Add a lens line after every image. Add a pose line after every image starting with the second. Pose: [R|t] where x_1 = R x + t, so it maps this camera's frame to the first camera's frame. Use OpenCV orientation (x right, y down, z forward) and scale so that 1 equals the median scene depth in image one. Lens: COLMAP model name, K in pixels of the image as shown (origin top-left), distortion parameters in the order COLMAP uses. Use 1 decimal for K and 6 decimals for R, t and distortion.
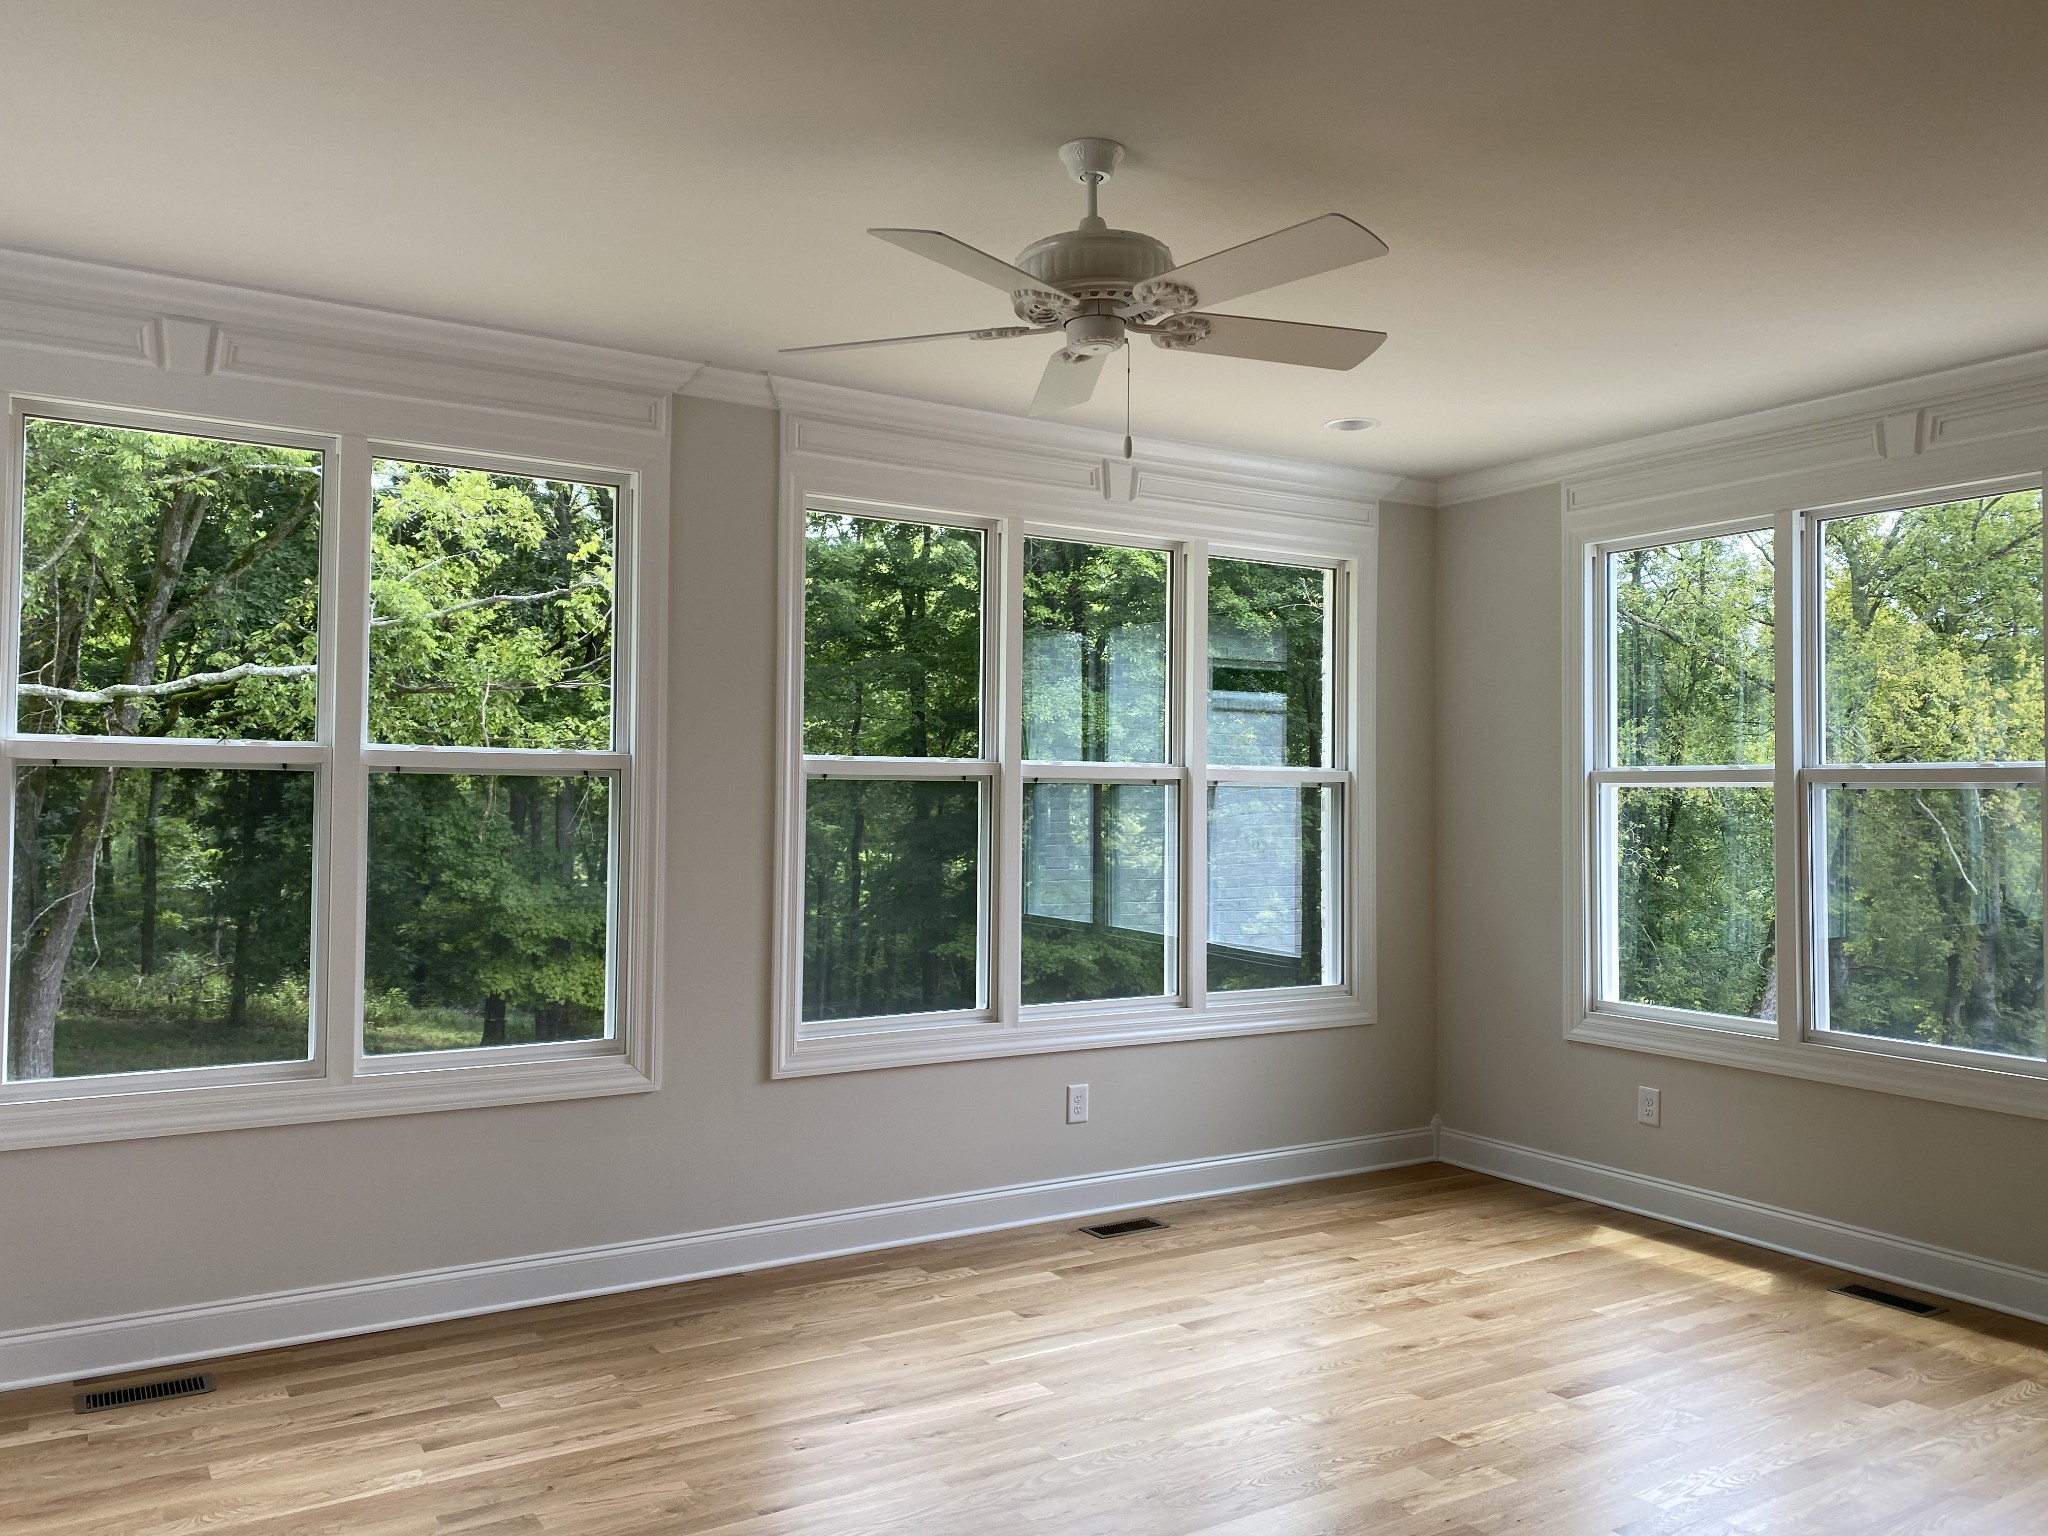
lens RADIAL K [[1560.6, 0, 1013.7], [0, 1560.6, 744.3], [0, 0, 1]] dist [0.064556, -0.085428]
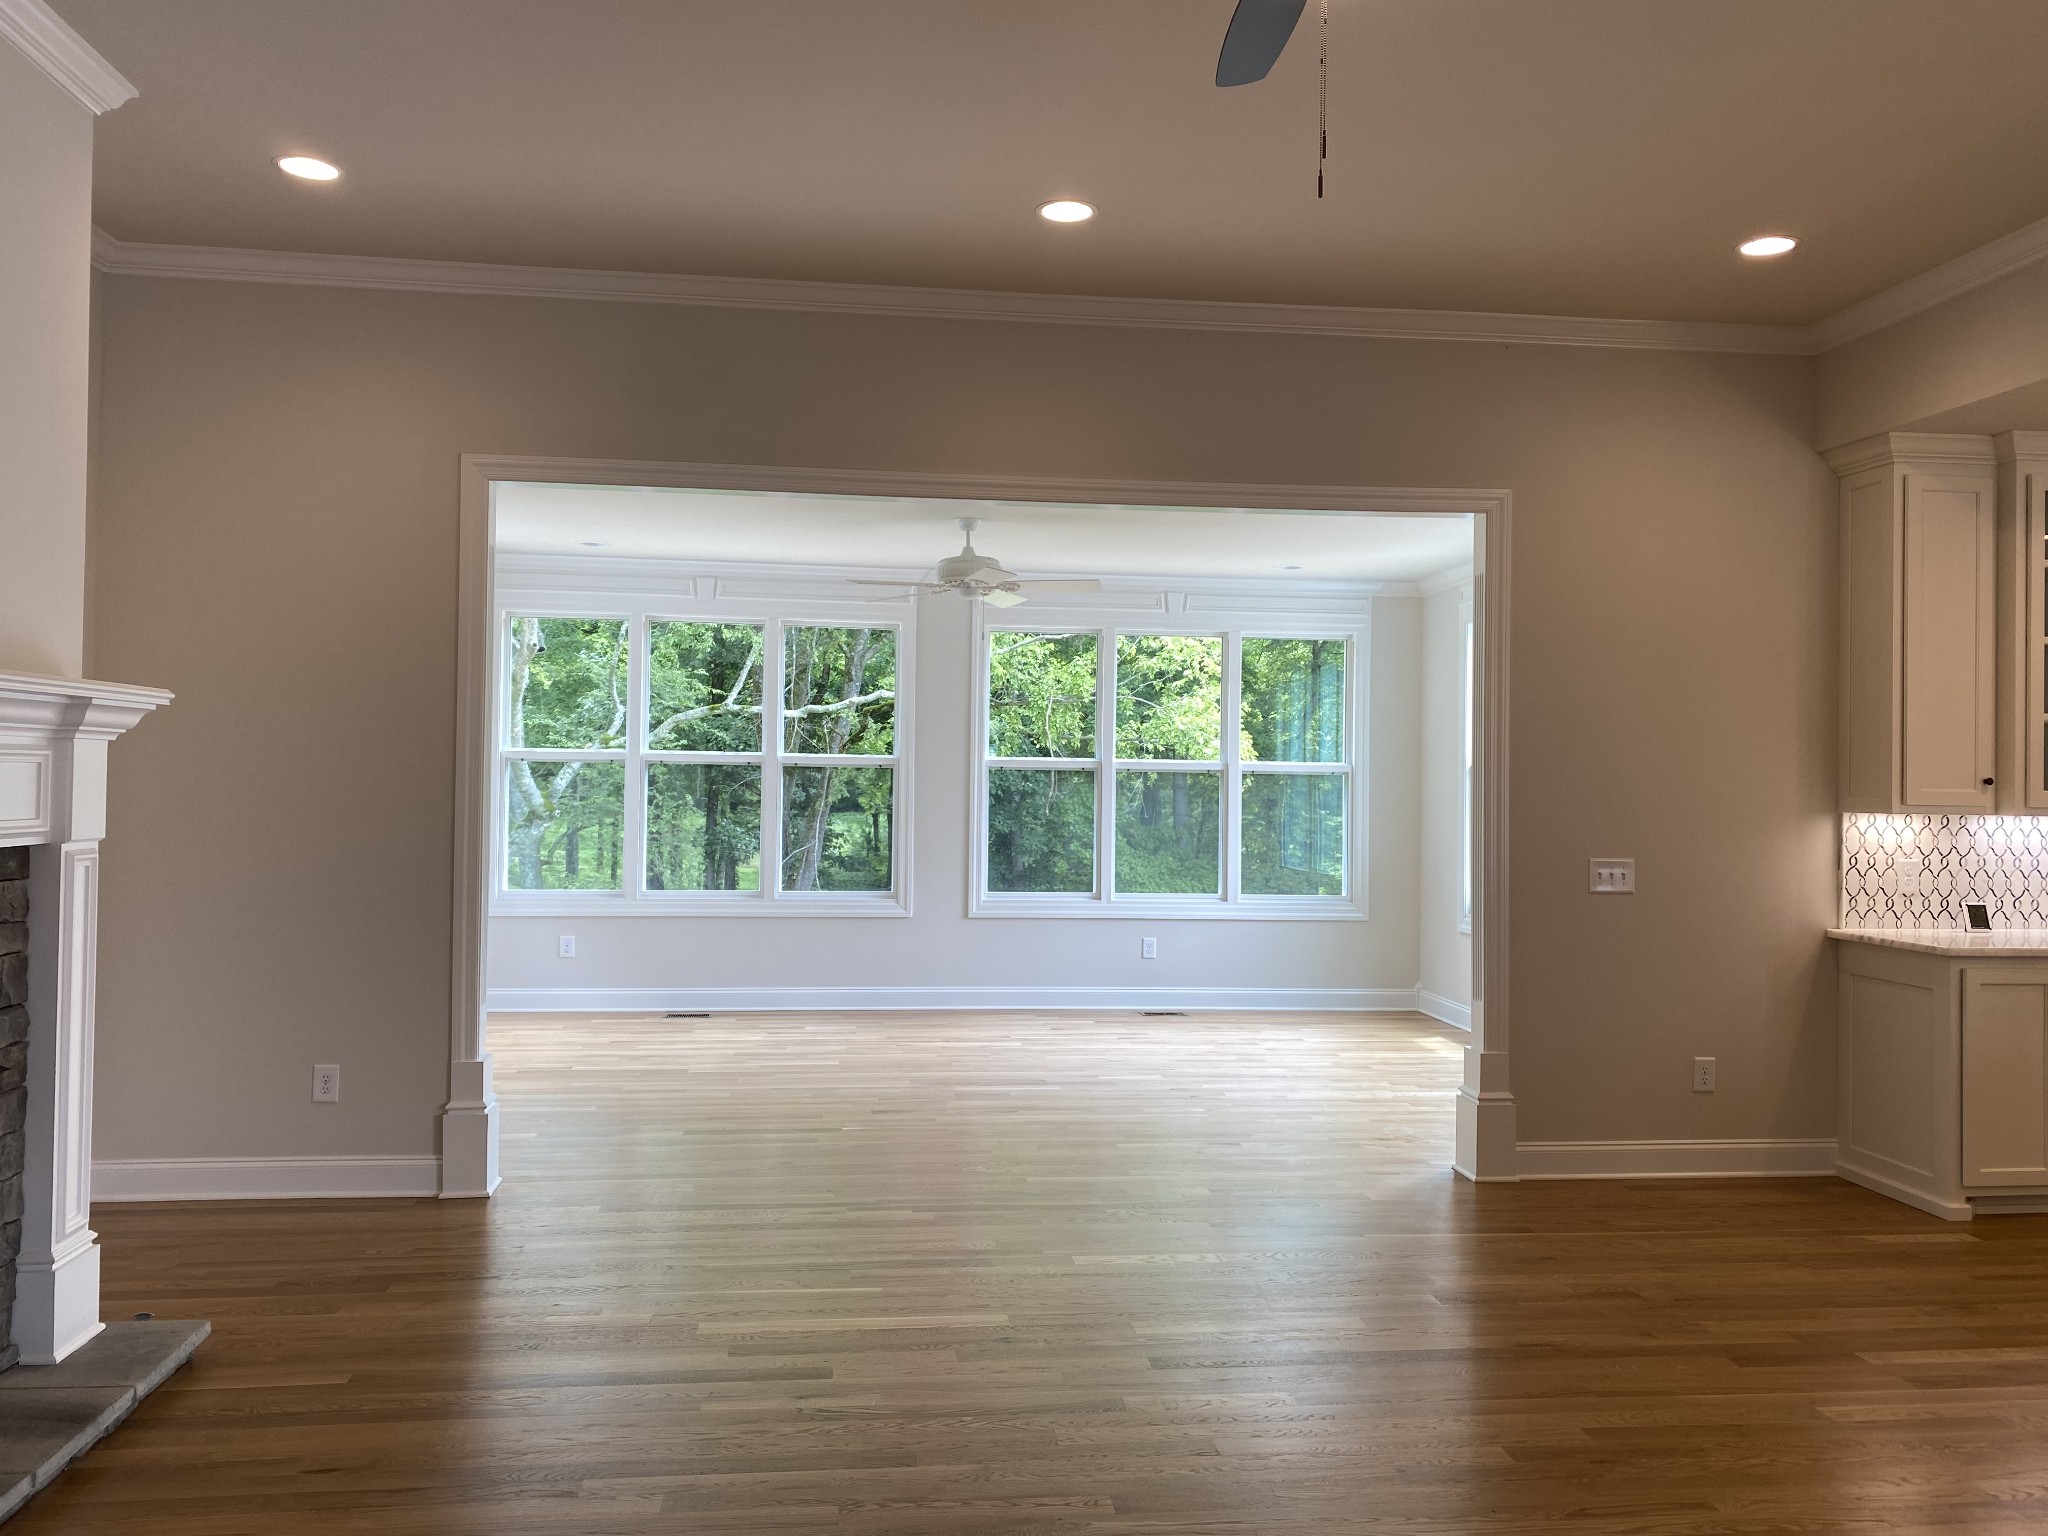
lens RADIAL K [[1560.6, 0, 1013.7], [0, 1560.6, 744.3], [0, 0, 1]] dist [0.064556, -0.085428]
pose [[0.901091, -0.004202, -0.433609, 0.644776], [0.007122, 0.999962, 0.005112, -0.016286], [0.433571, -0.007694, 0.901087, -0.657817]]
